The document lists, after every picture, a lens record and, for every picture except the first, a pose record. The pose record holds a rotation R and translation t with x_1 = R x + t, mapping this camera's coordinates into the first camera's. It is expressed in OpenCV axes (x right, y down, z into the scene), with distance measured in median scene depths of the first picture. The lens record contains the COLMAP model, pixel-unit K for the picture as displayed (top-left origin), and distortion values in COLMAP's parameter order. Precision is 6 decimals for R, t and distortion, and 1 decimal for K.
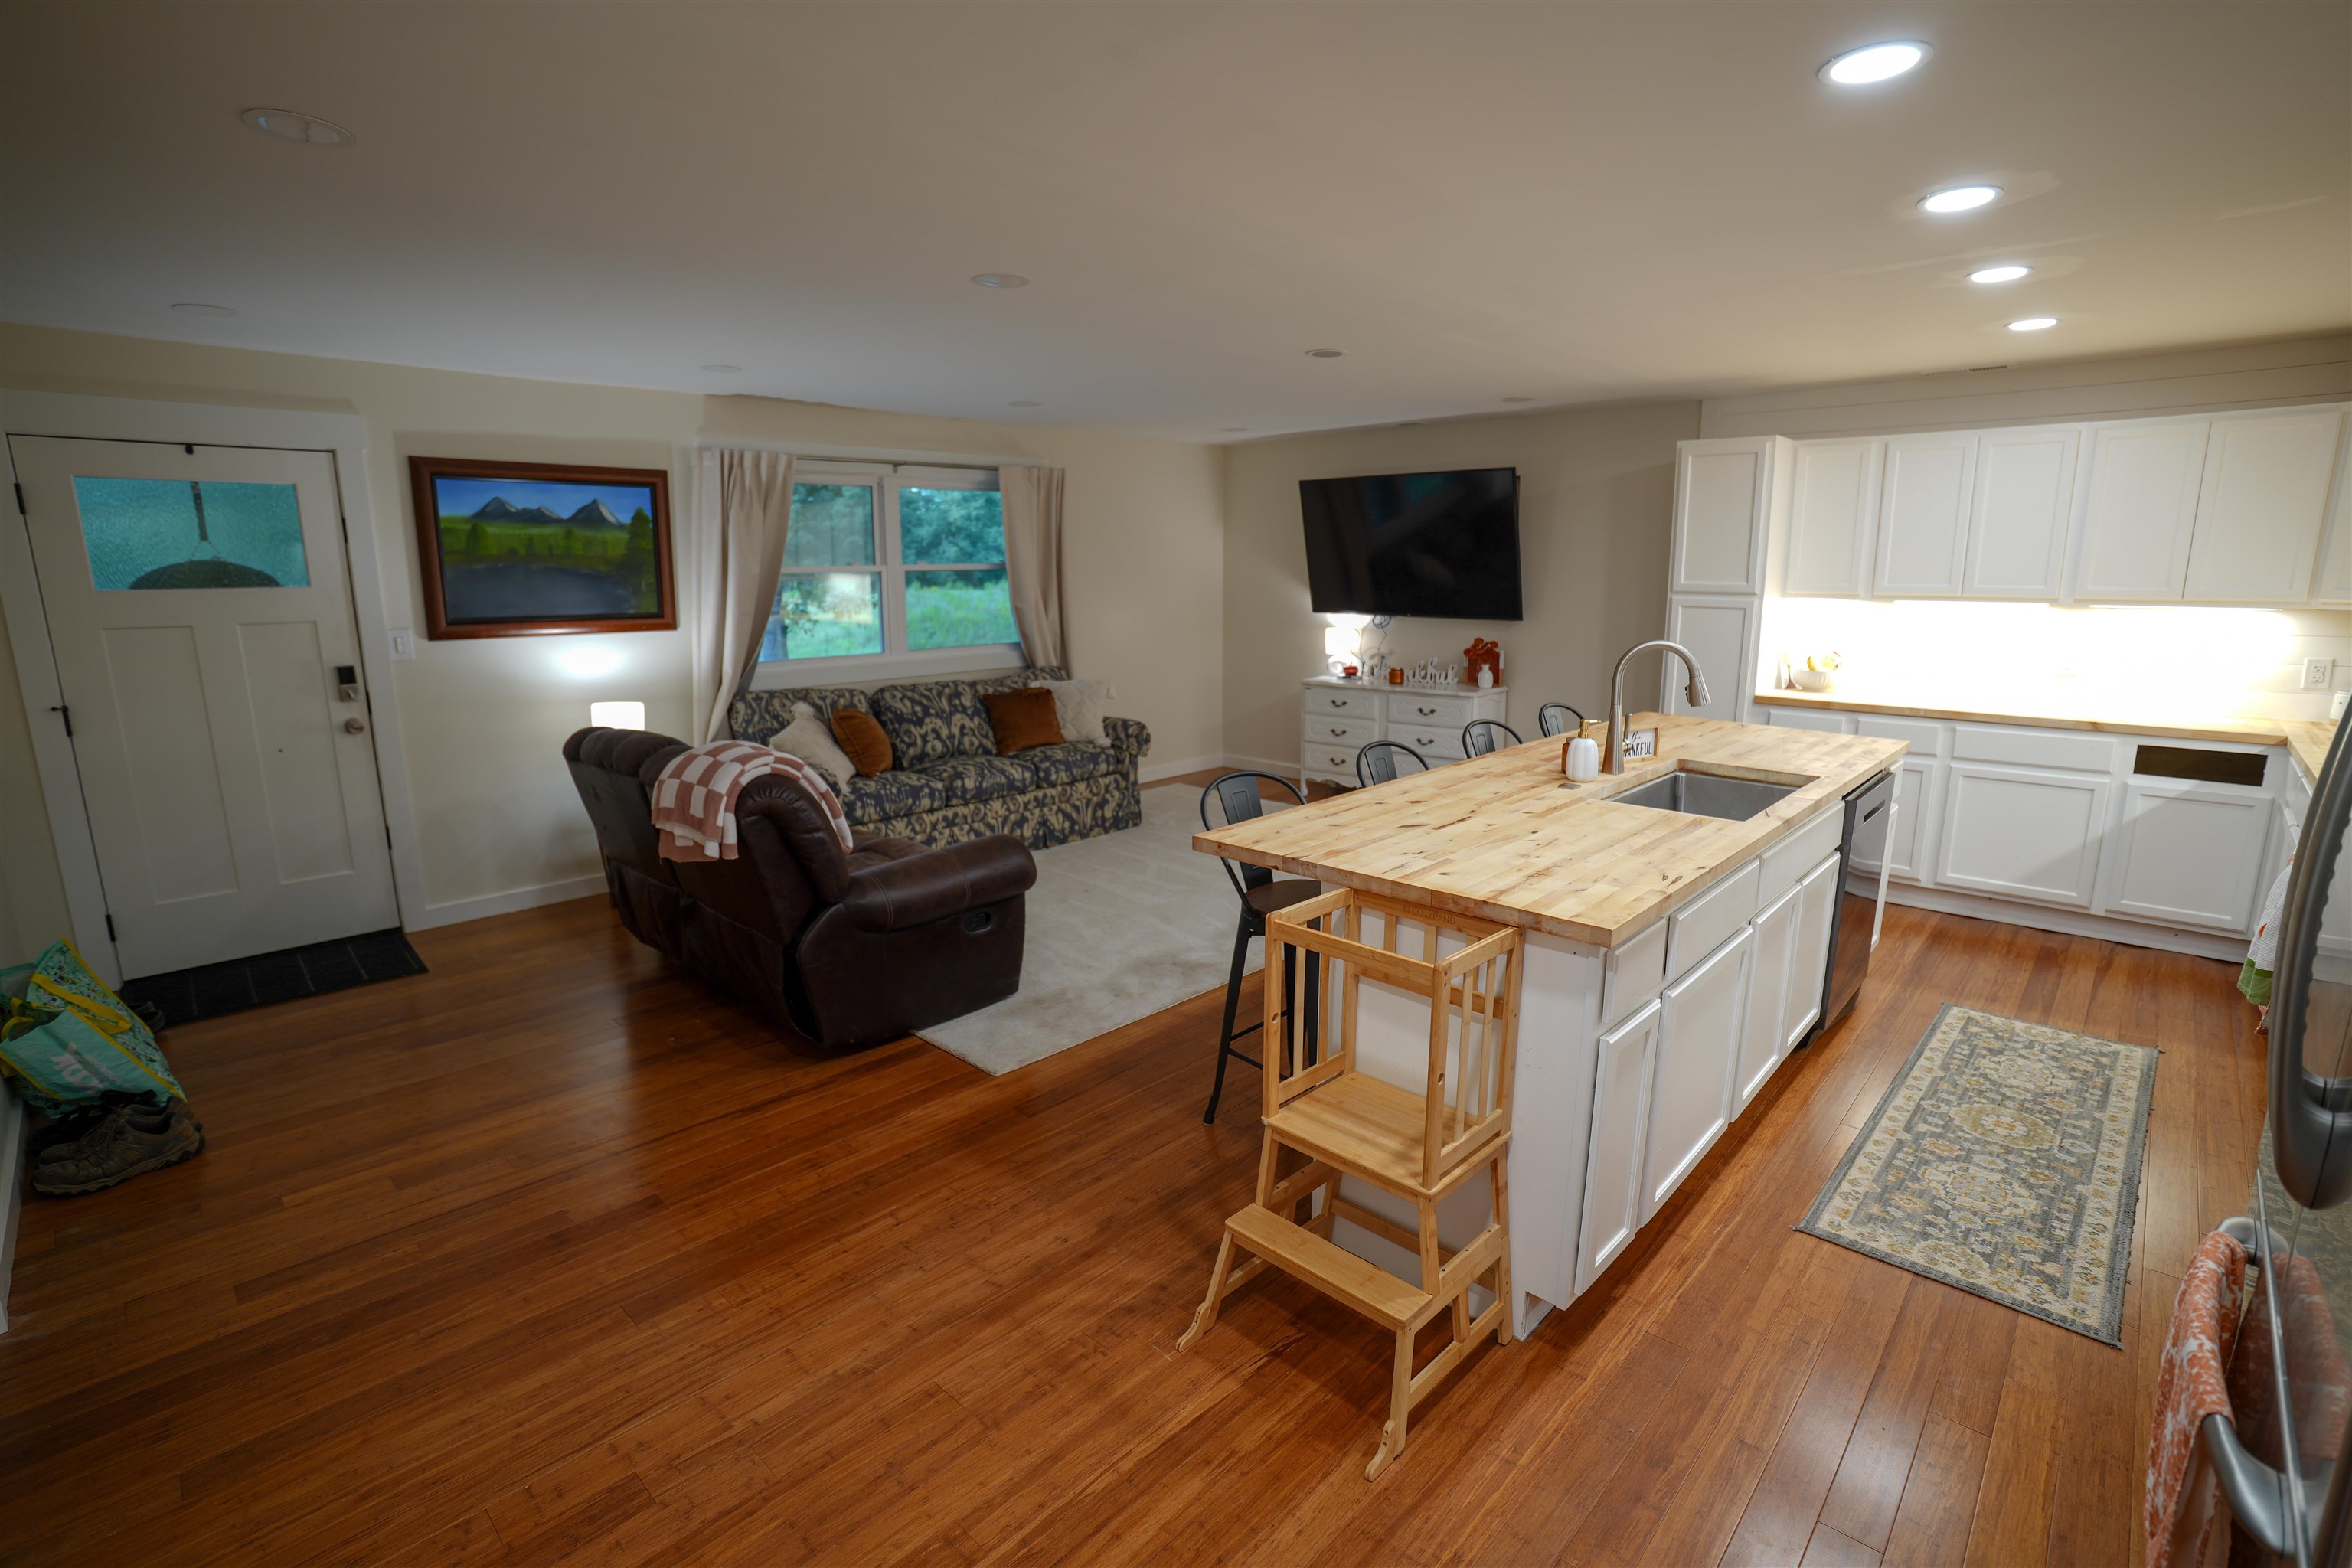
lens RADIAL K [[1103.2, 0, 1176.0], [0, 1103.2, 784.0], [0, 0, 1]] dist [0.014059, 0.000391]
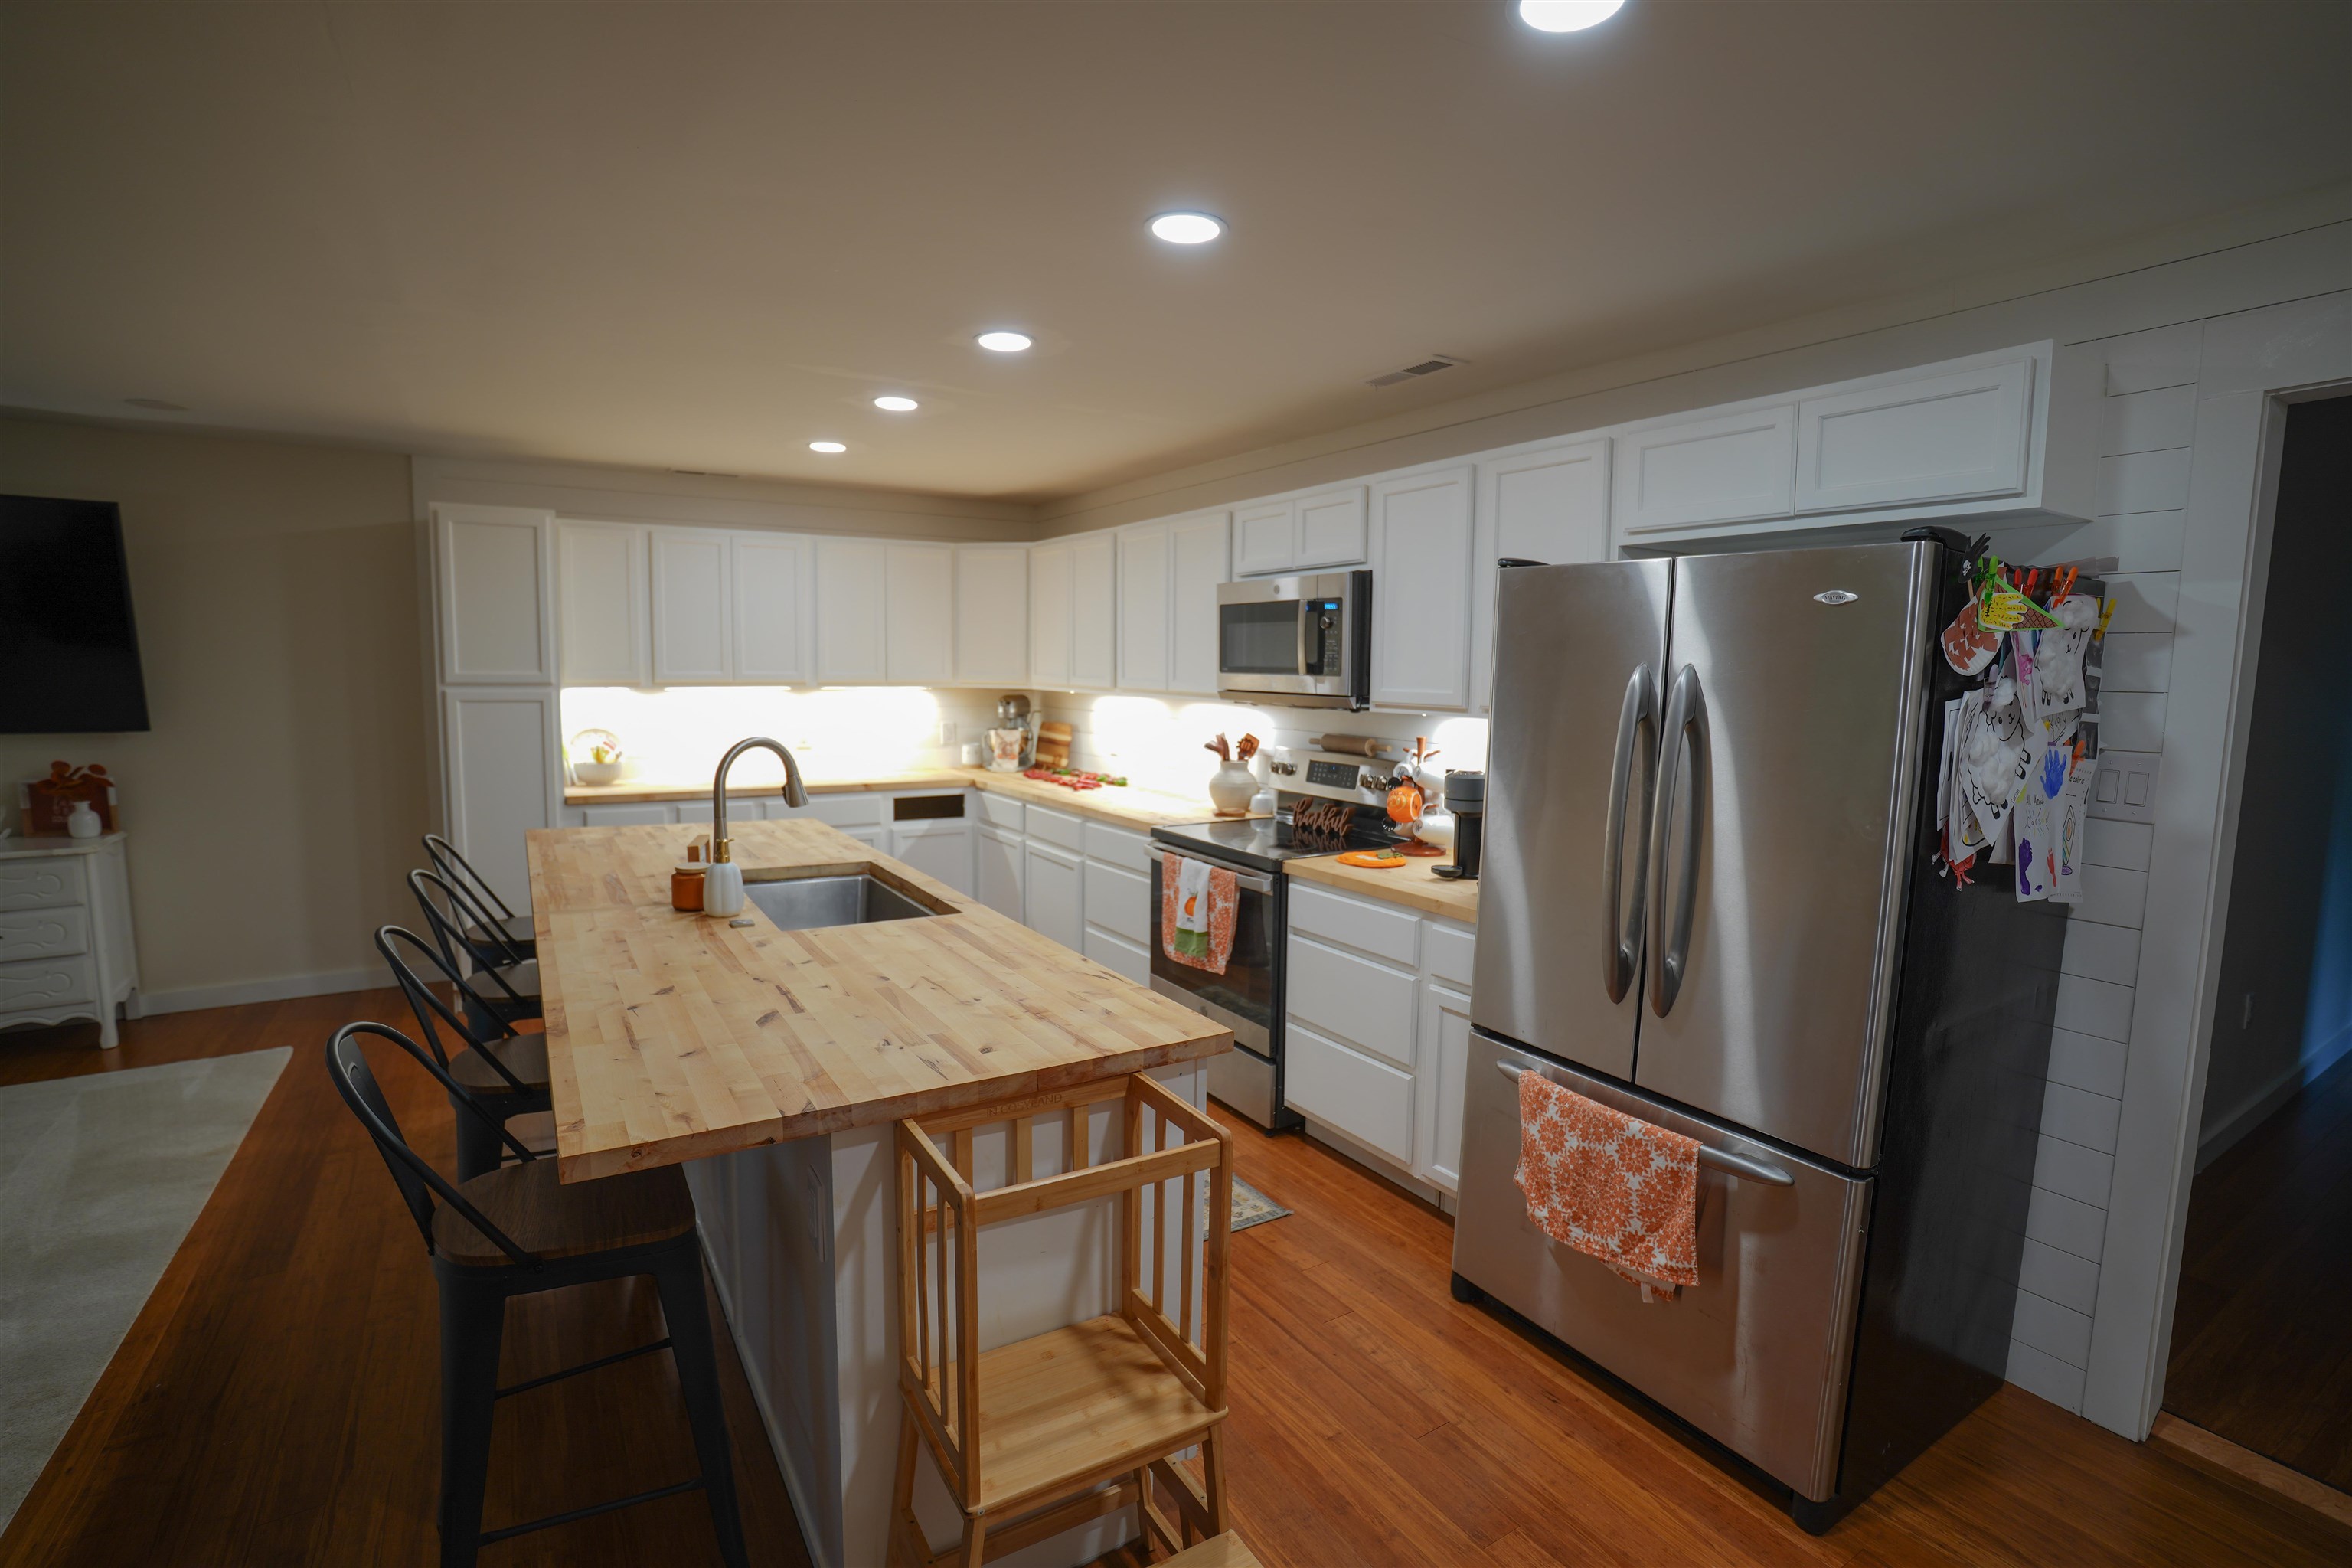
lens RADIAL K [[1129.7, 0, 1176.0], [0, 1129.7, 784.0], [0, 0, 1]] dist [-0.001370, -0.000048]
pose [[0.289033, -0.107371, 0.951279, -0.251924], [0.179092, 0.982212, 0.056447, -0.068348], [-0.940418, 0.154052, 0.303121, 0.337559]]
